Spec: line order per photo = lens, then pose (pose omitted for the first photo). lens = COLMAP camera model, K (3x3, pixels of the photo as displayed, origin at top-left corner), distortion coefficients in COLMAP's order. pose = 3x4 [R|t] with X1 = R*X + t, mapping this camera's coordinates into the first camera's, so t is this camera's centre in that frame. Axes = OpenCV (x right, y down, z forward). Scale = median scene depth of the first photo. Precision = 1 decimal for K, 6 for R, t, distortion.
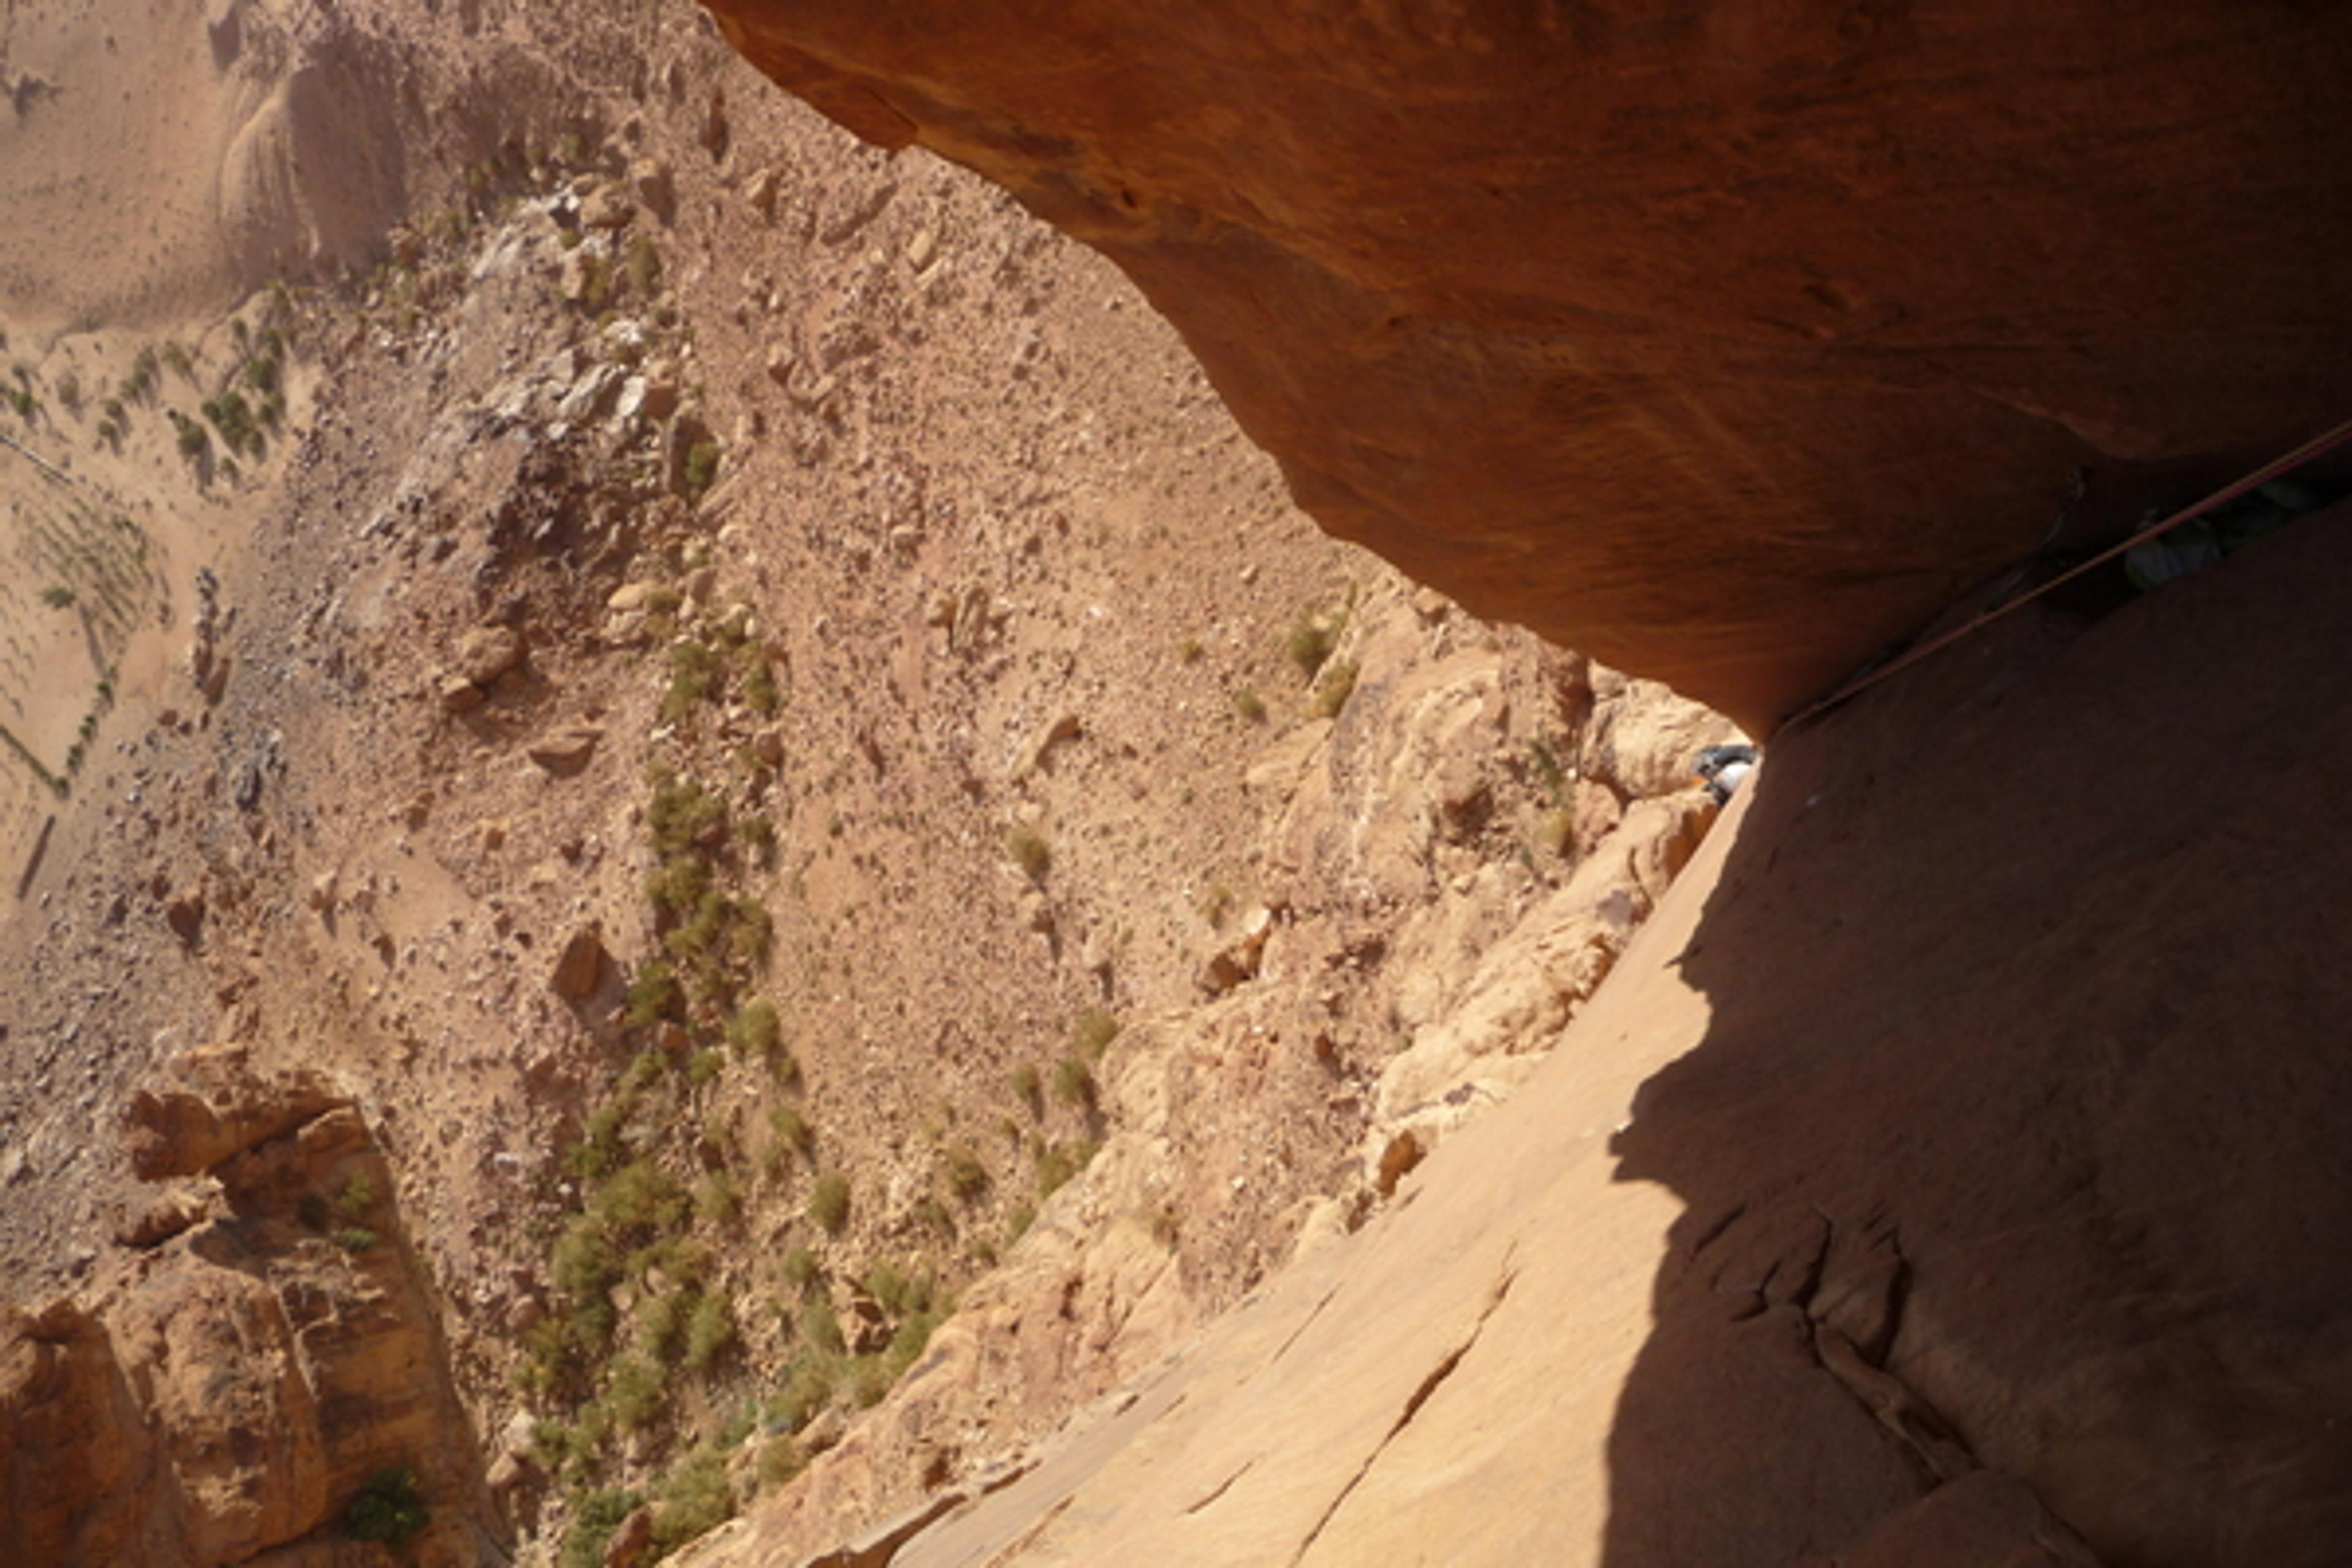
lens RADIAL K [[1870.5, 0, 1178.0], [0, 1870.5, 784.0], [0, 0, 1]] dist [-0.040226, 0.052007]
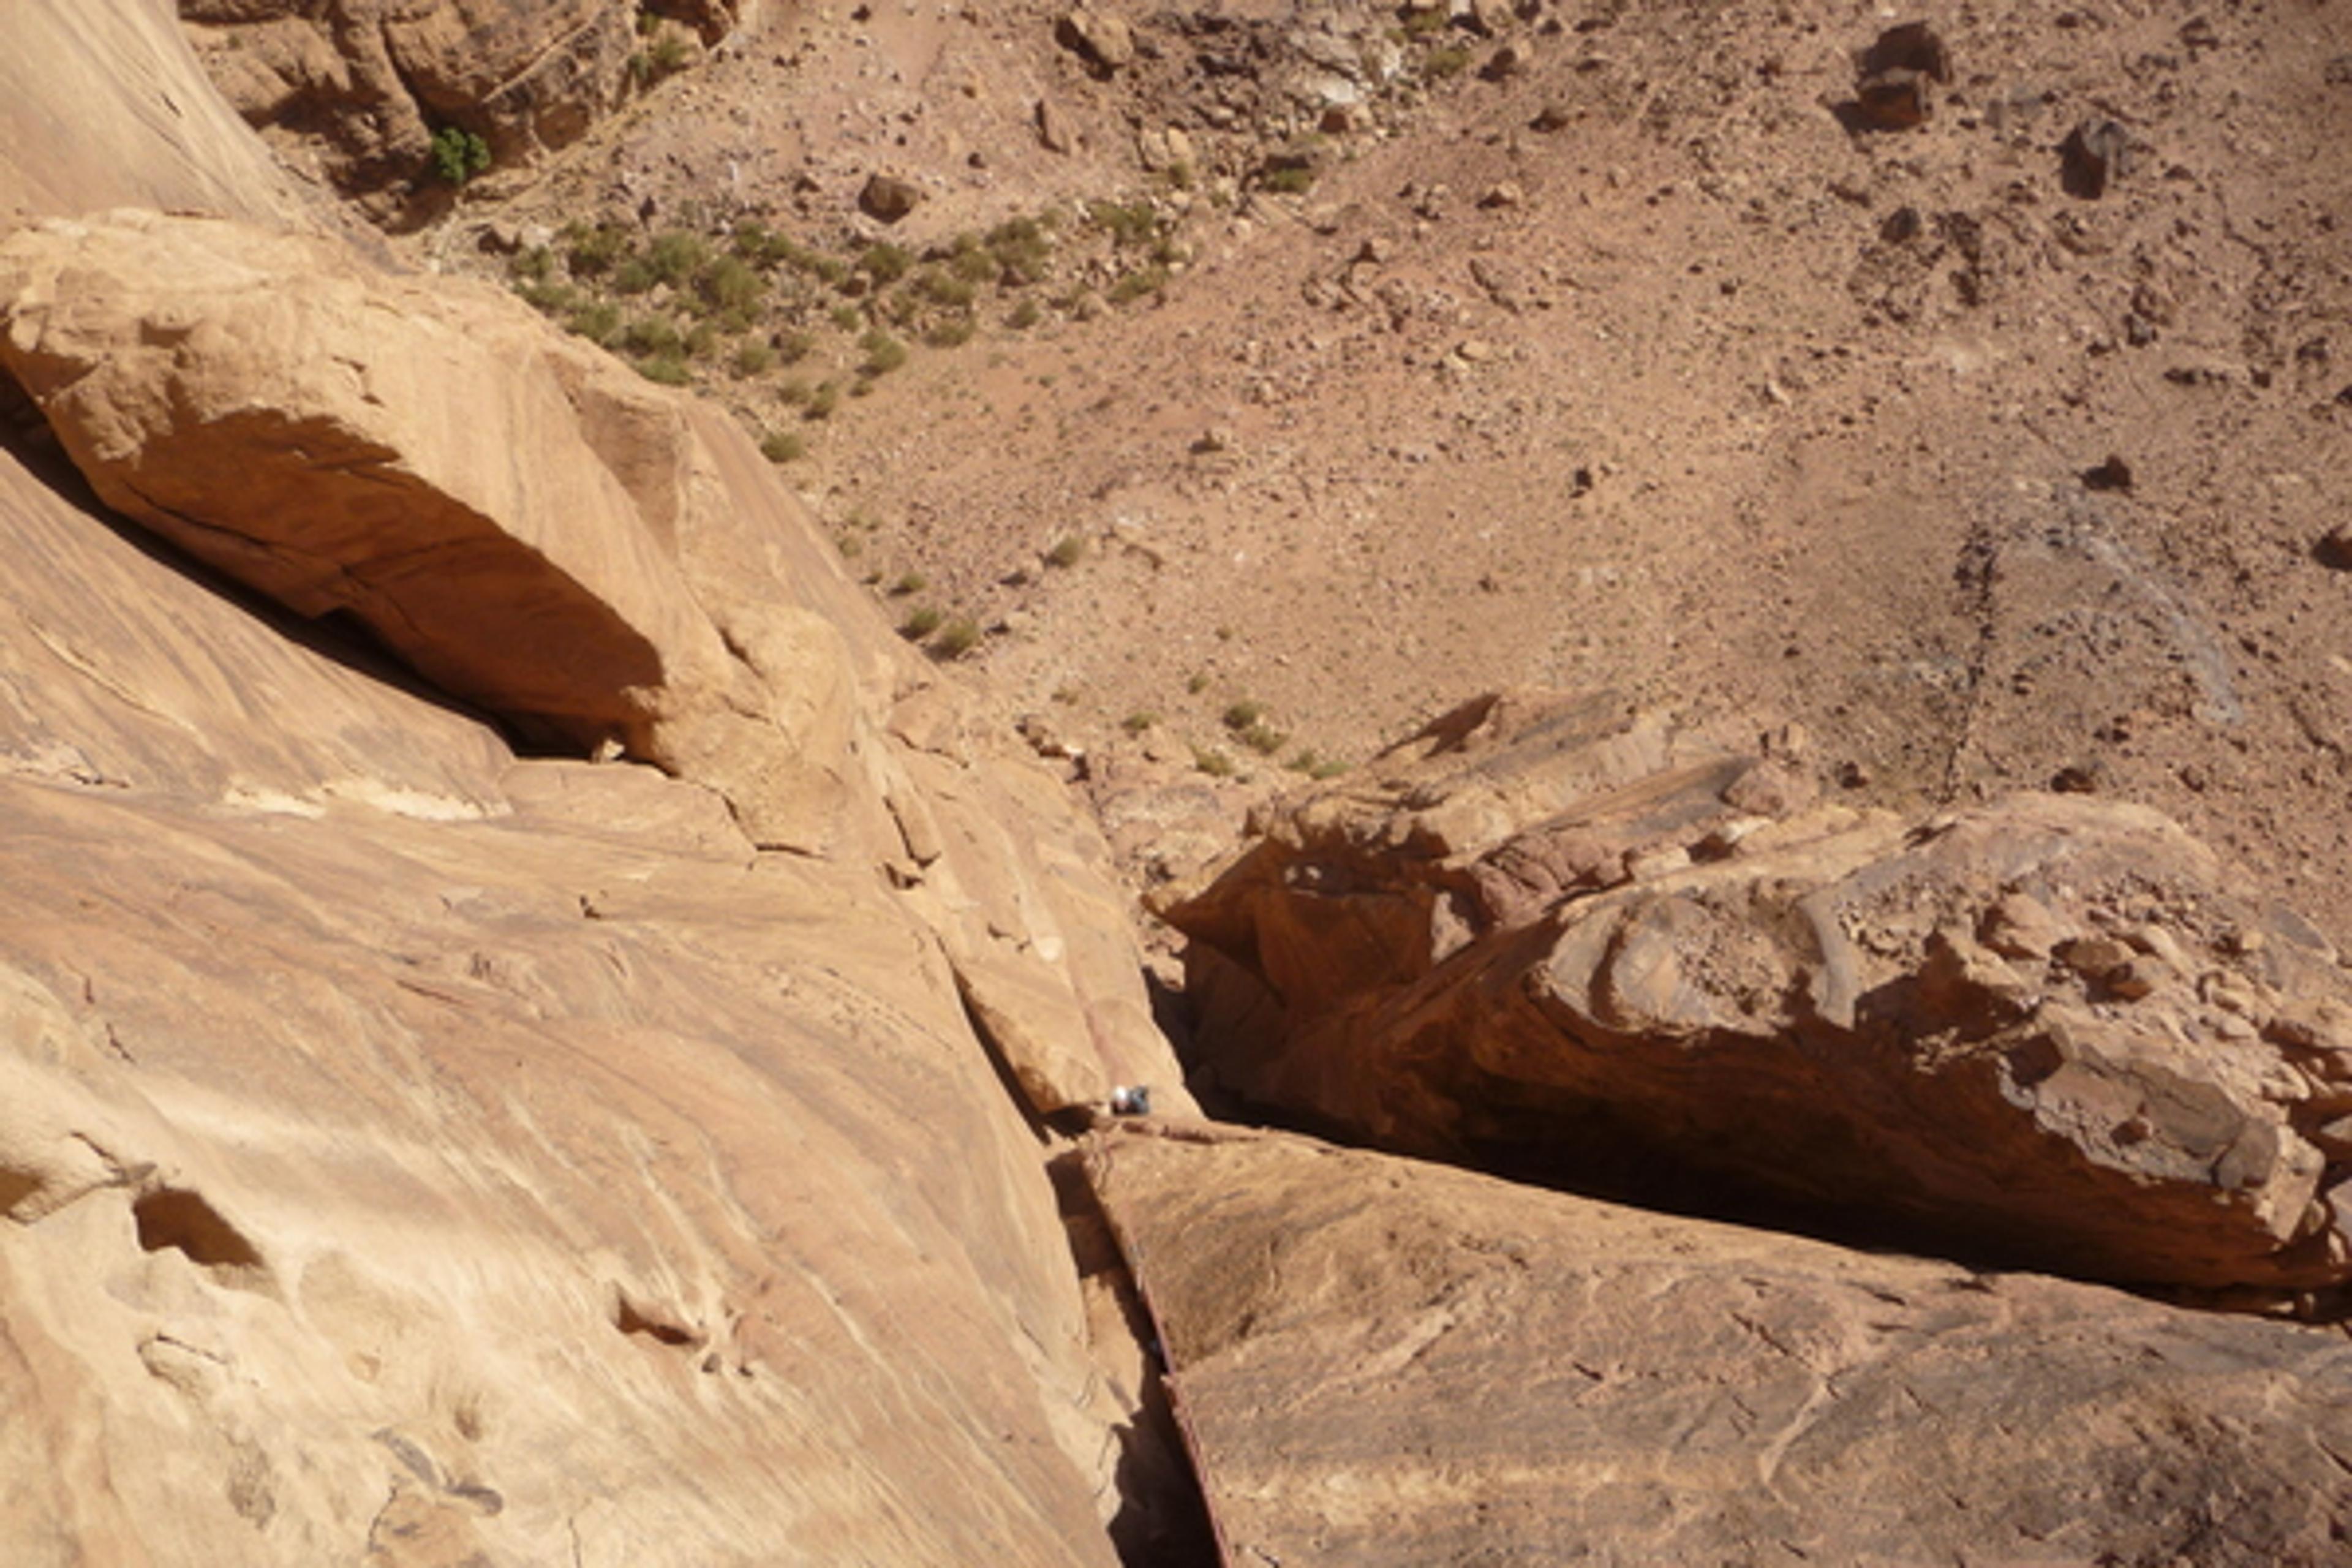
lens RADIAL K [[1870.5, 0, 1149.4], [0, 1870.5, 817.3], [0, 0, 1]] dist [-0.040226, 0.052007]
pose [[0.226668, 0.955672, 0.187917, -0.107600], [-0.973892, 0.224862, 0.031164, -0.019160], [-0.012473, -0.190075, 0.981690, -0.357902]]
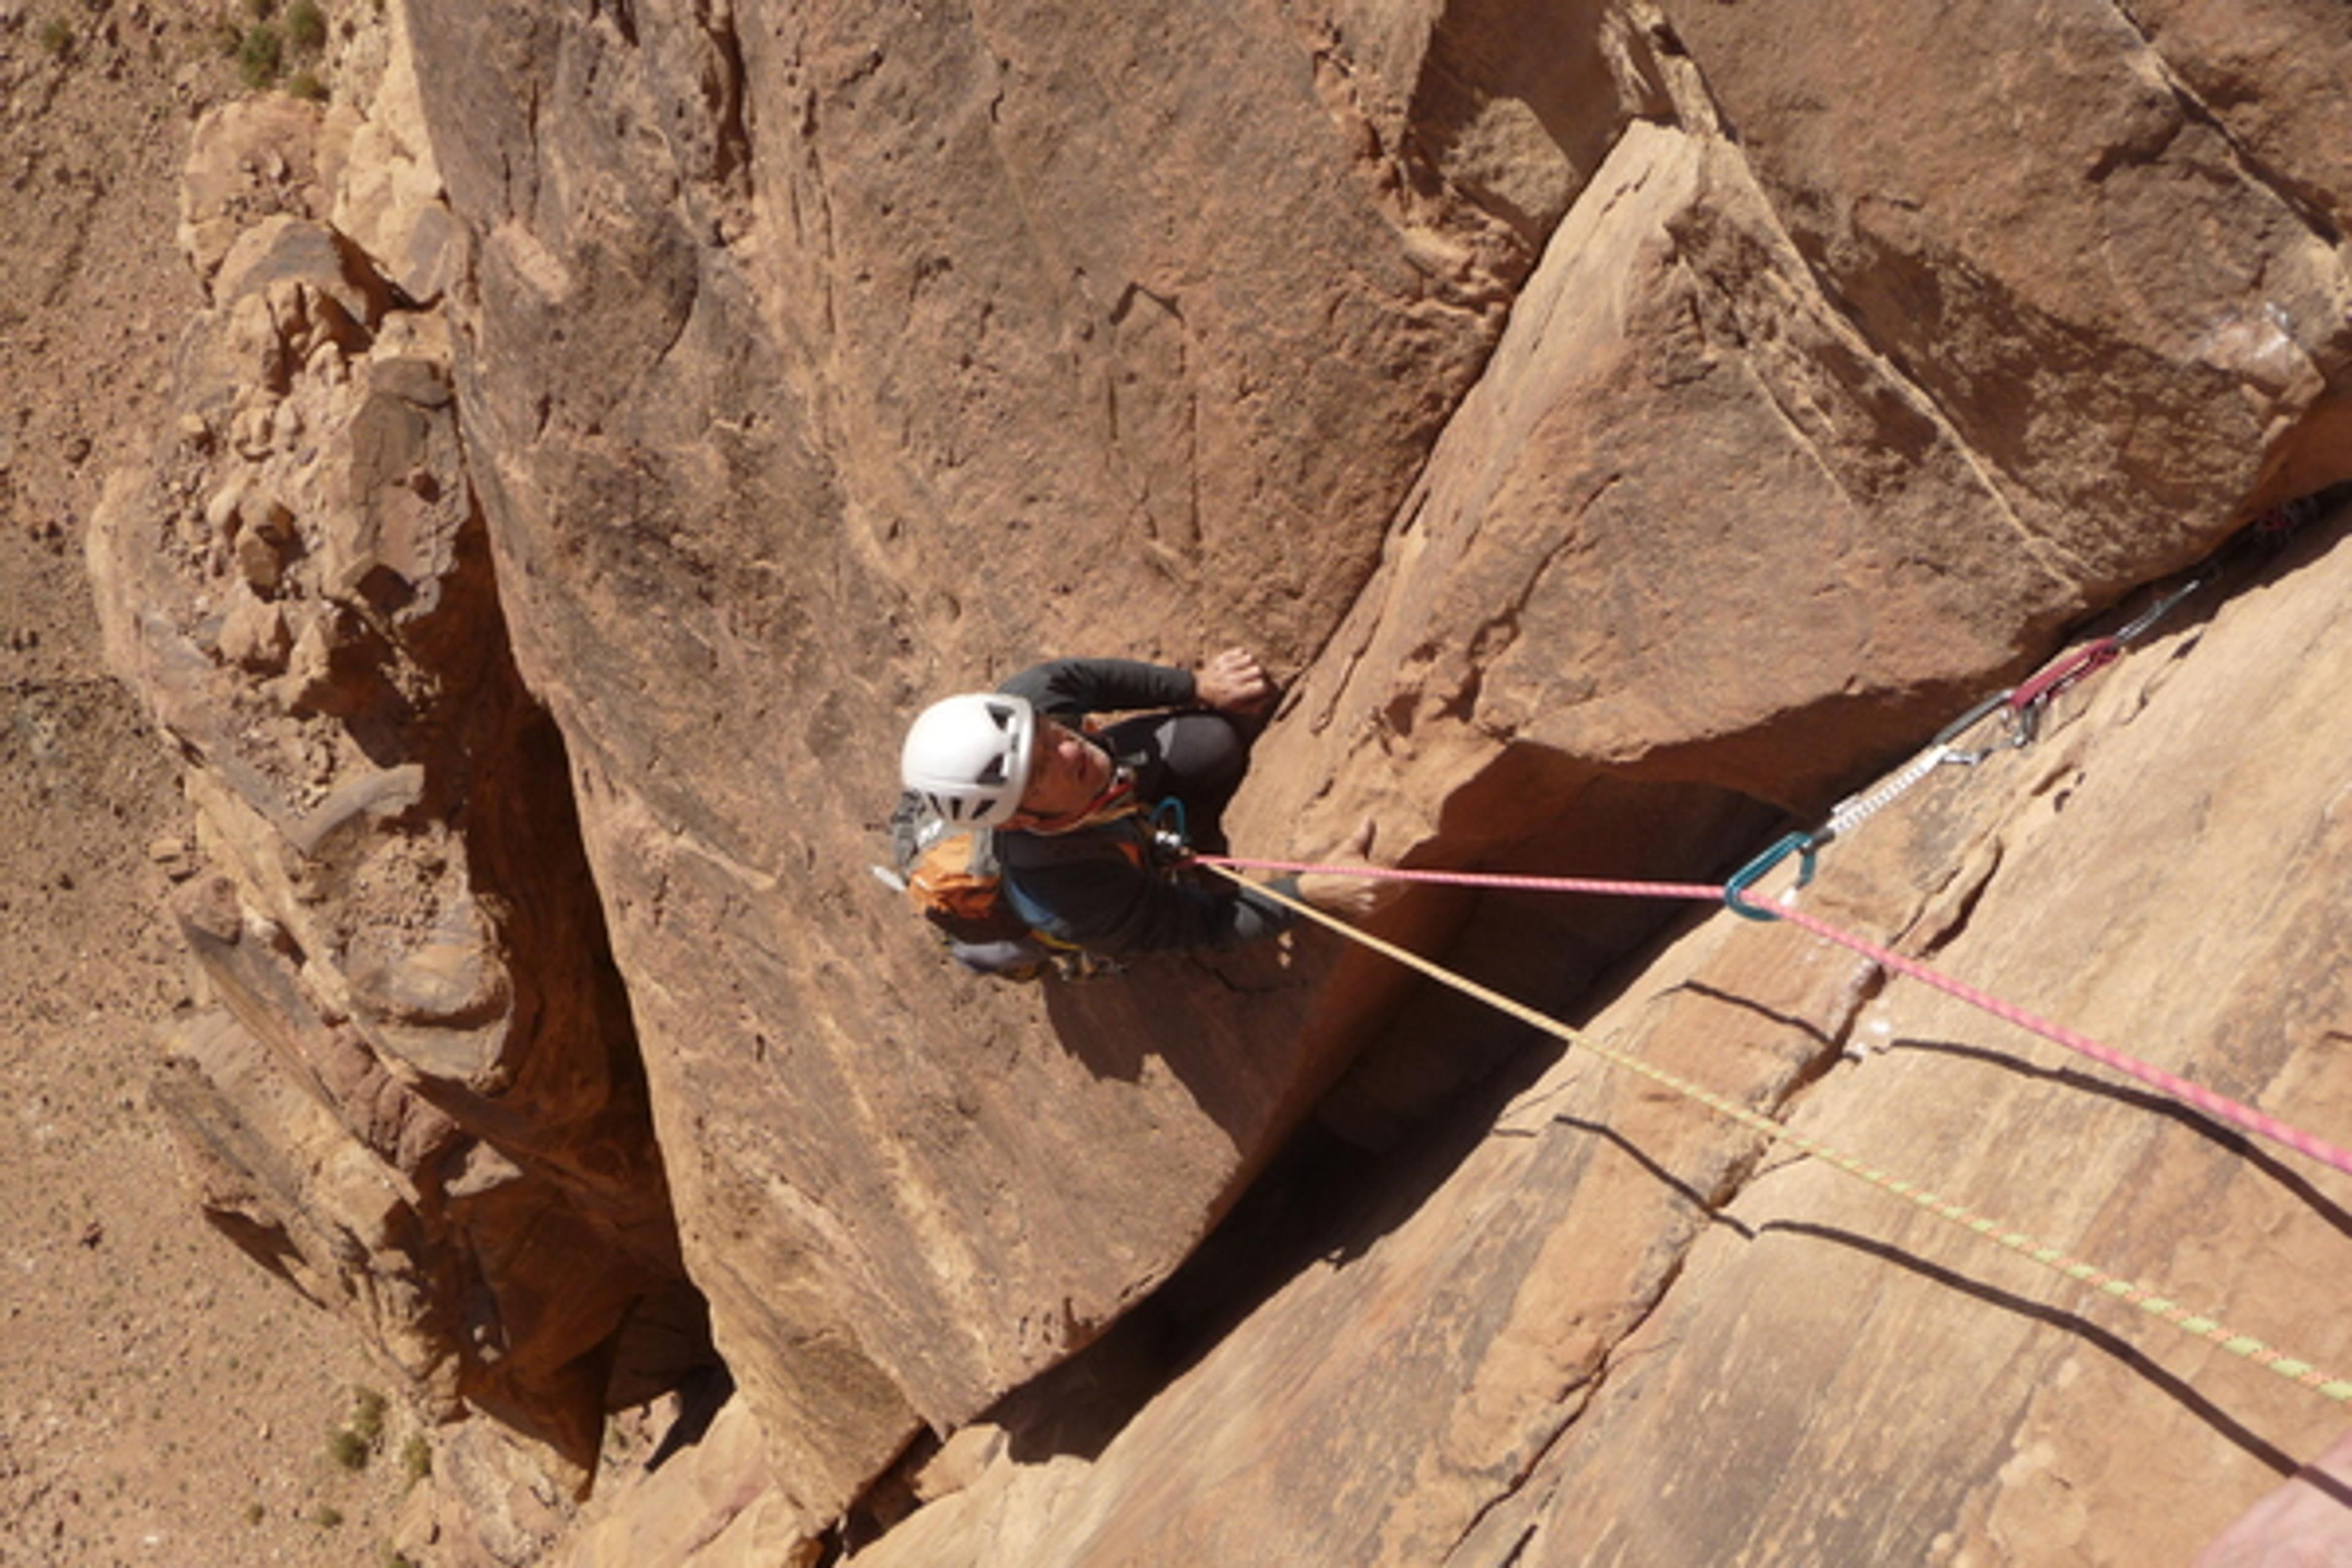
lens RADIAL K [[1998.3, 0, 1137.4], [0, 1998.3, 782.9], [0, 0, 1]] dist [-0.036459, 0.035707]
pose [[0.682541, -0.443396, 0.580979, -0.103503], [0.584745, 0.808176, -0.070175, -0.021141], [-0.438418, 0.387622, 0.810887, -0.360745]]
